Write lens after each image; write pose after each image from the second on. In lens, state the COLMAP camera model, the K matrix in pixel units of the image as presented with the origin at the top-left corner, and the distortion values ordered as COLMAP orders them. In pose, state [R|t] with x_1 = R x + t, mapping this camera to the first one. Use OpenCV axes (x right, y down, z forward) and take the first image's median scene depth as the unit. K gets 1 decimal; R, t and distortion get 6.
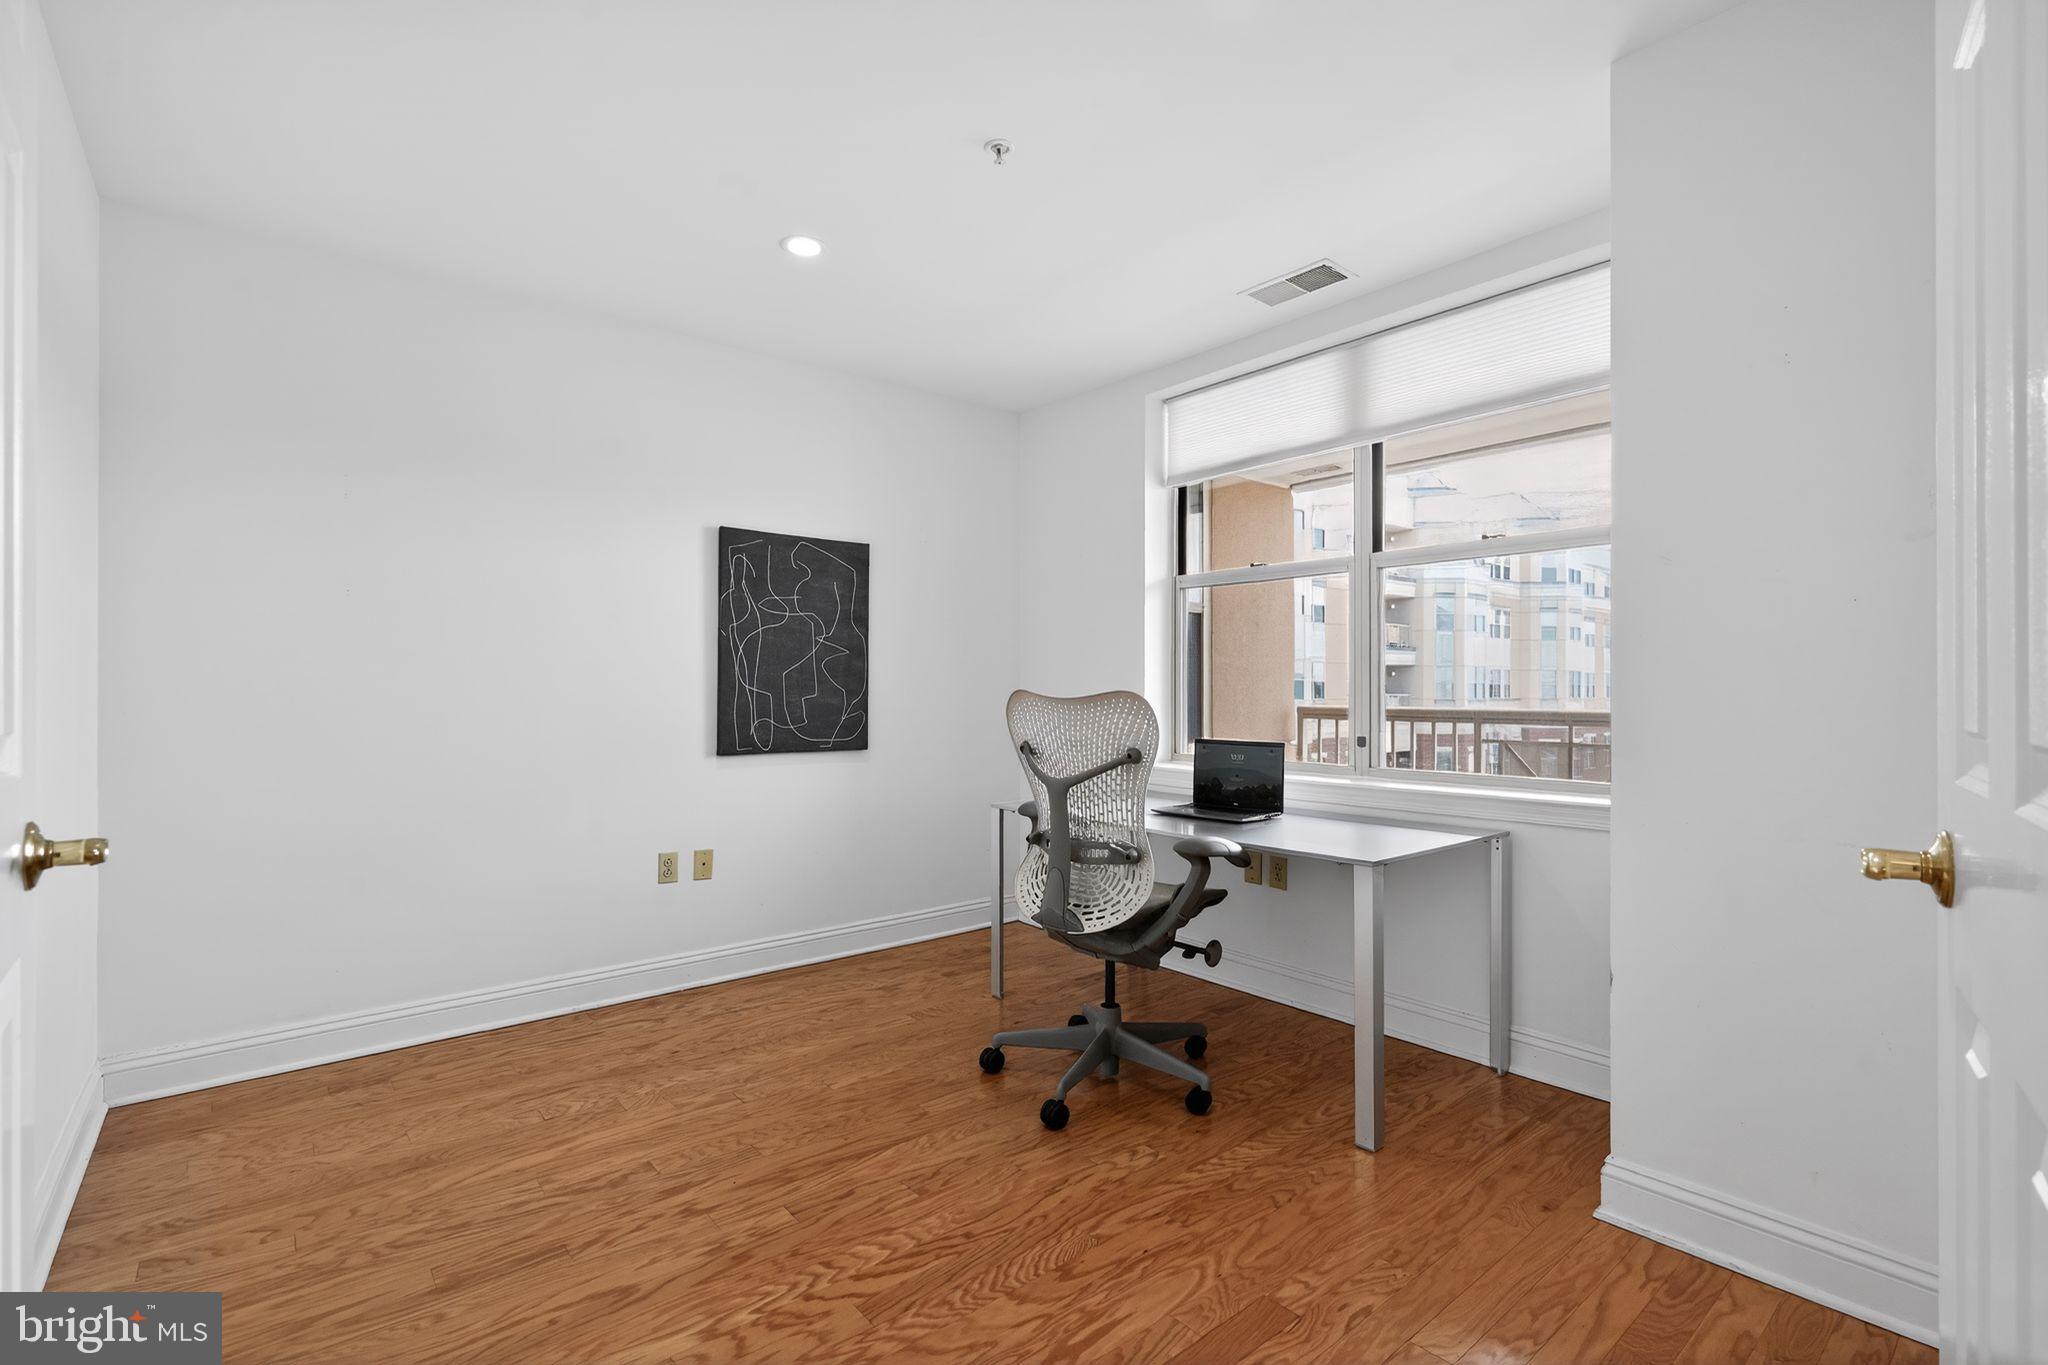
lens RADIAL K [[924.8, 0, 1024.0], [0, 924.8, 682.5], [0, 0, 1]] dist [-0.001162, -0.000609]
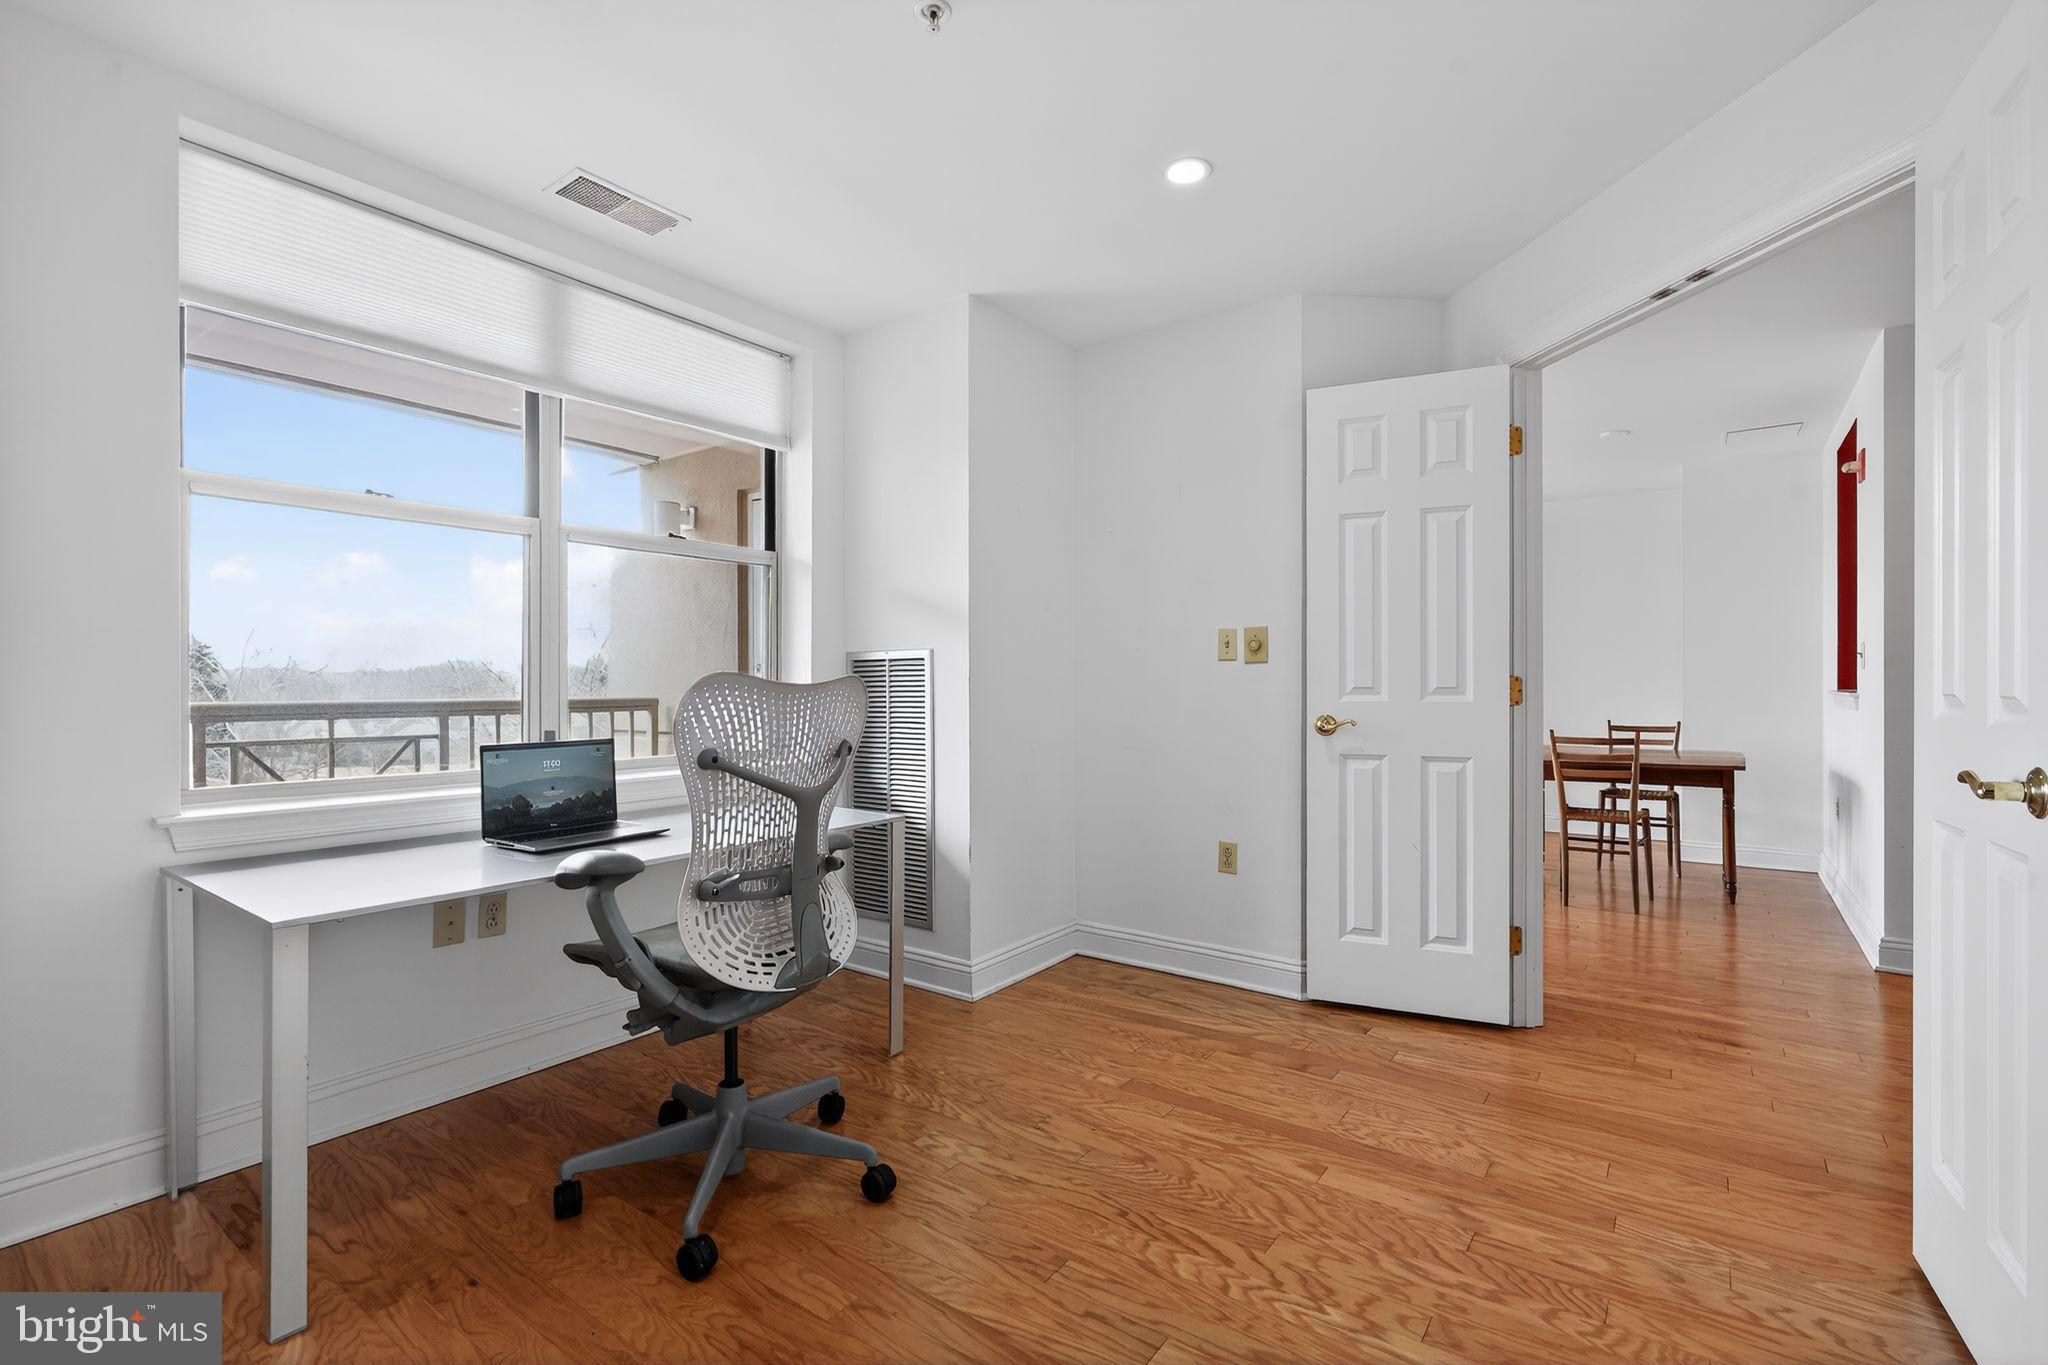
lens RADIAL K [[924.8, 0, 1024.0], [0, 924.8, 682.5], [0, 0, 1]] dist [-0.001162, -0.000609]
pose [[-0.235542, -0.003062, 0.971859, -0.984500], [-0.004067, 0.999989, 0.002165, 0.015157], [-0.971856, -0.003443, -0.235552, 1.304743]]
